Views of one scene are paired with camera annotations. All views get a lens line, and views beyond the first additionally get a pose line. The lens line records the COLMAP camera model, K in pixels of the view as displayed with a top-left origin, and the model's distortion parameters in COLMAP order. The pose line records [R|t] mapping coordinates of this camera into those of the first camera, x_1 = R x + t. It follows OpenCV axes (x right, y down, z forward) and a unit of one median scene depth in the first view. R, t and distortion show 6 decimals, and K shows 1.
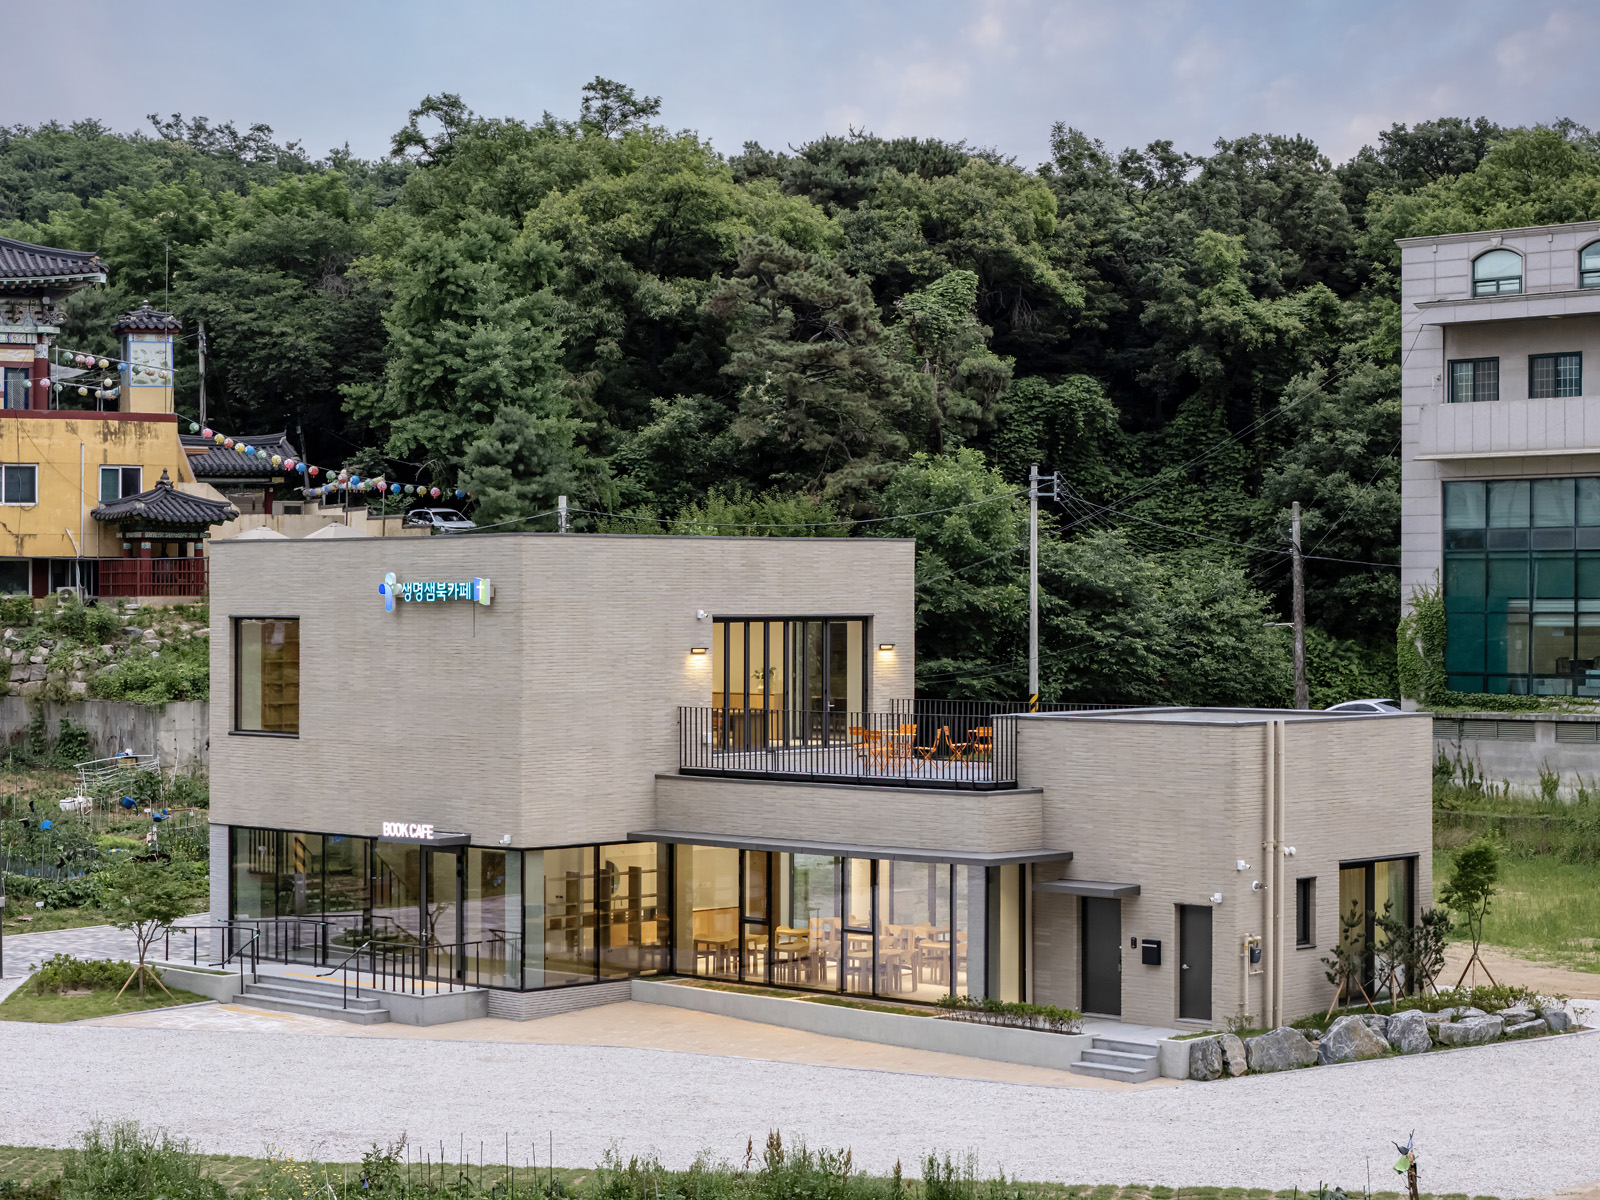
lens RADIAL K [[3244.2, 0, 791.4], [0, 3244.2, 606.3], [0, 0, 1]] dist [-0.040485, 0.000000]
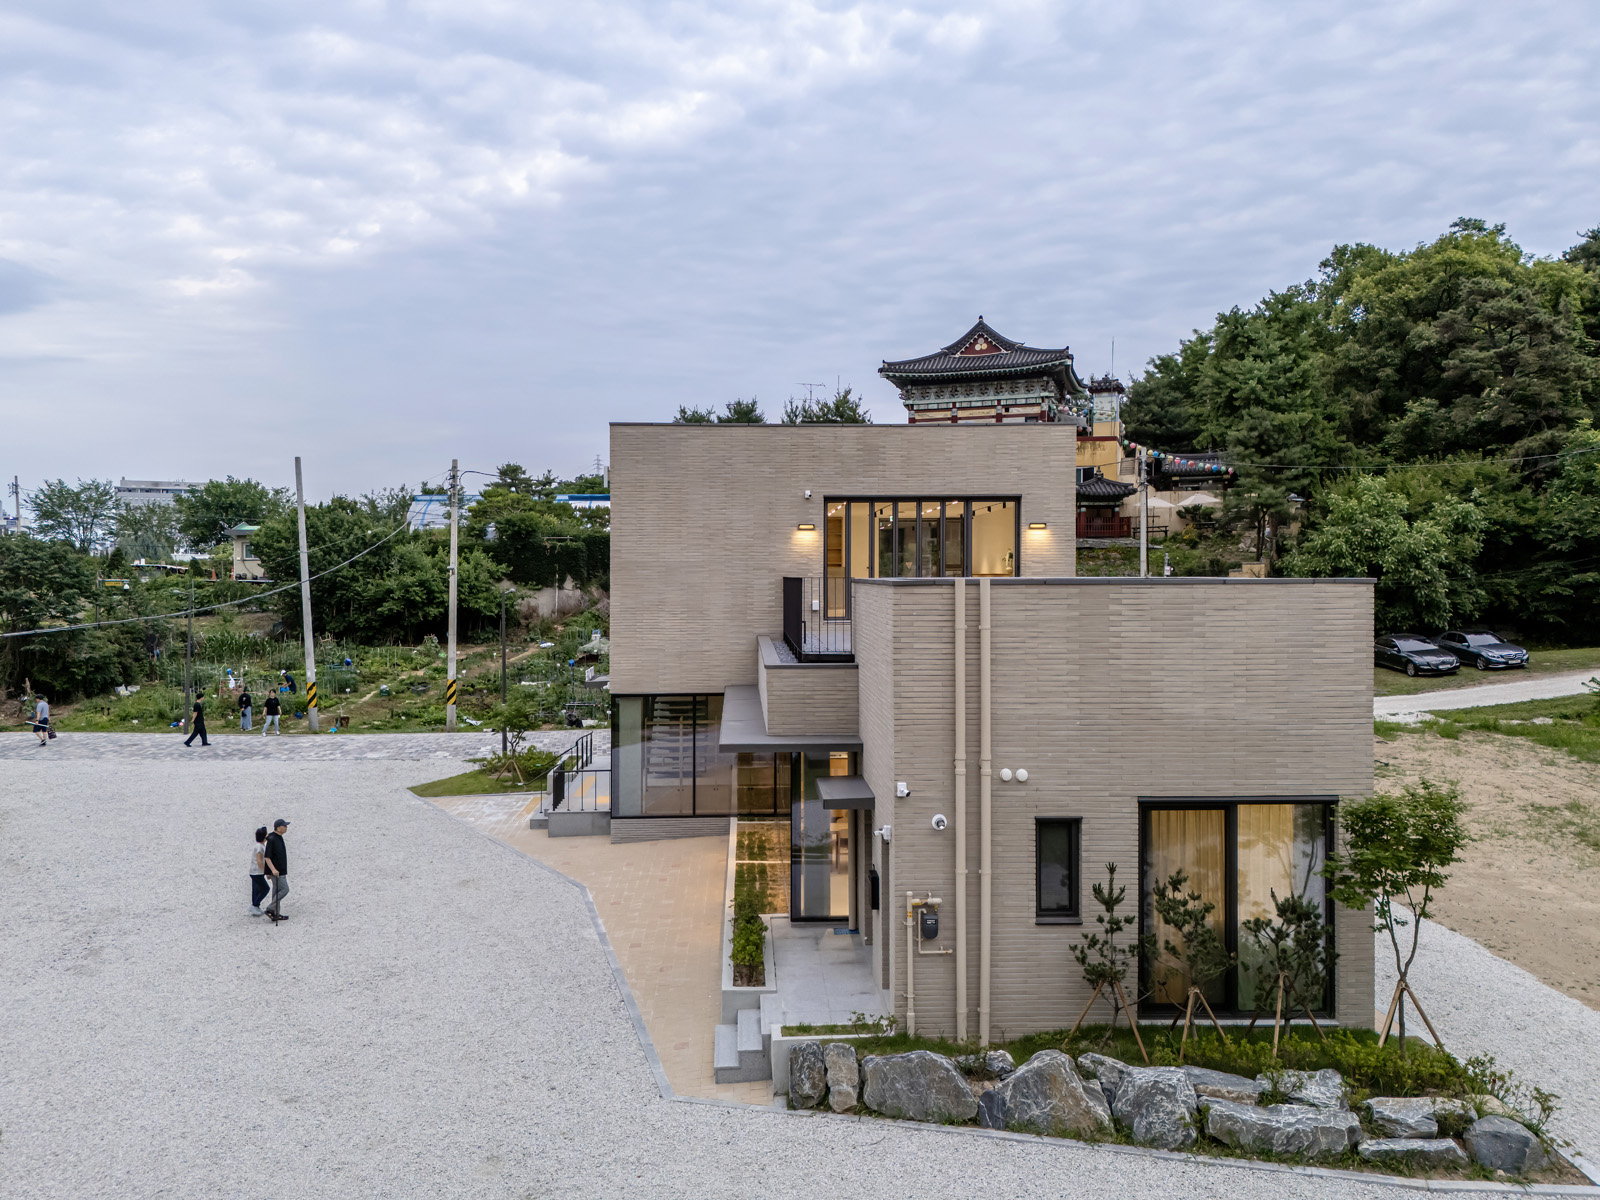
lens RADIAL K [[1253.8, 0, 803.7], [0, 1253.8, 598.2], [0, 0, 1]] dist [0.050557, -0.041733]
pose [[0.747765, 0.014515, -0.663805, 0.254926], [-0.002351, 0.999813, 0.019215, 0.029942], [0.663960, -0.012808, 0.747659, 0.679561]]
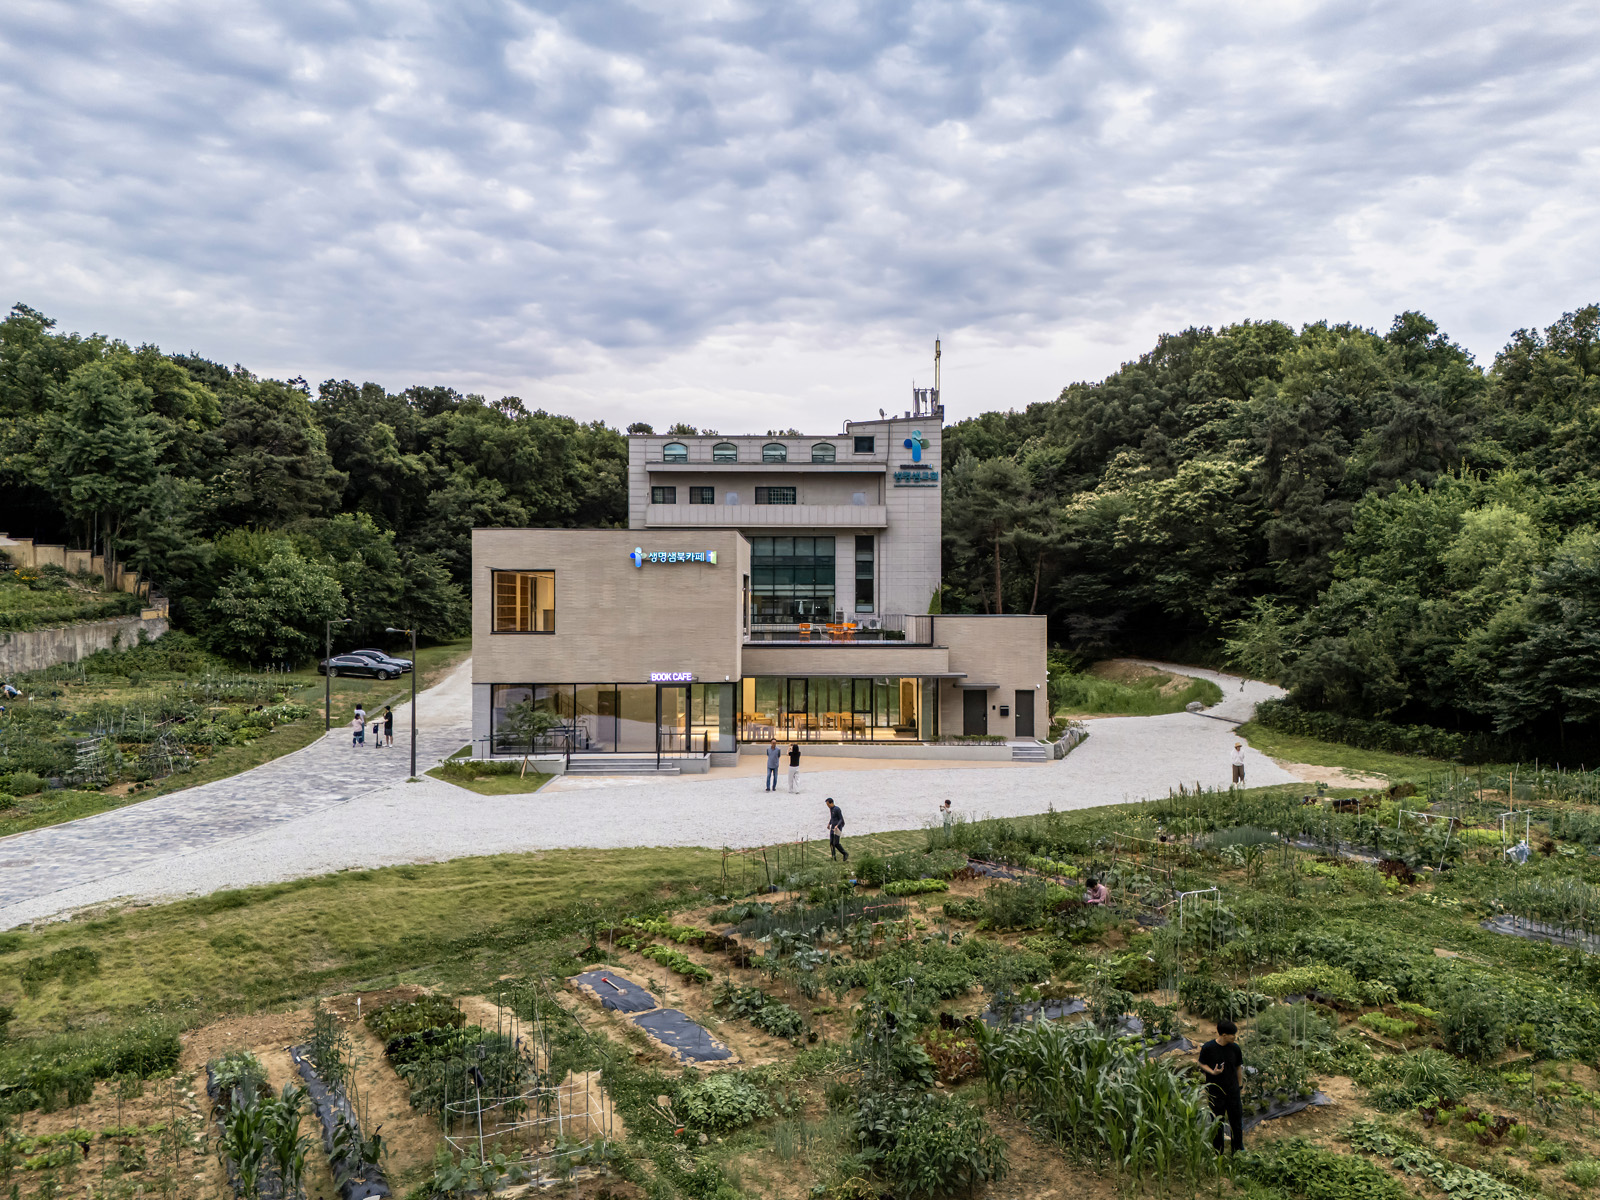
lens RADIAL K [[1253.8, 0, 814.9], [0, 1253.8, 605.7], [0, 0, 1]] dist [0.050557, -0.041733]
pose [[0.698649, 0.005245, 0.715445, -0.600515], [-0.001050, 0.999980, -0.006306, 0.030134], [-0.715464, 0.003654, 0.698641, 0.396822]]
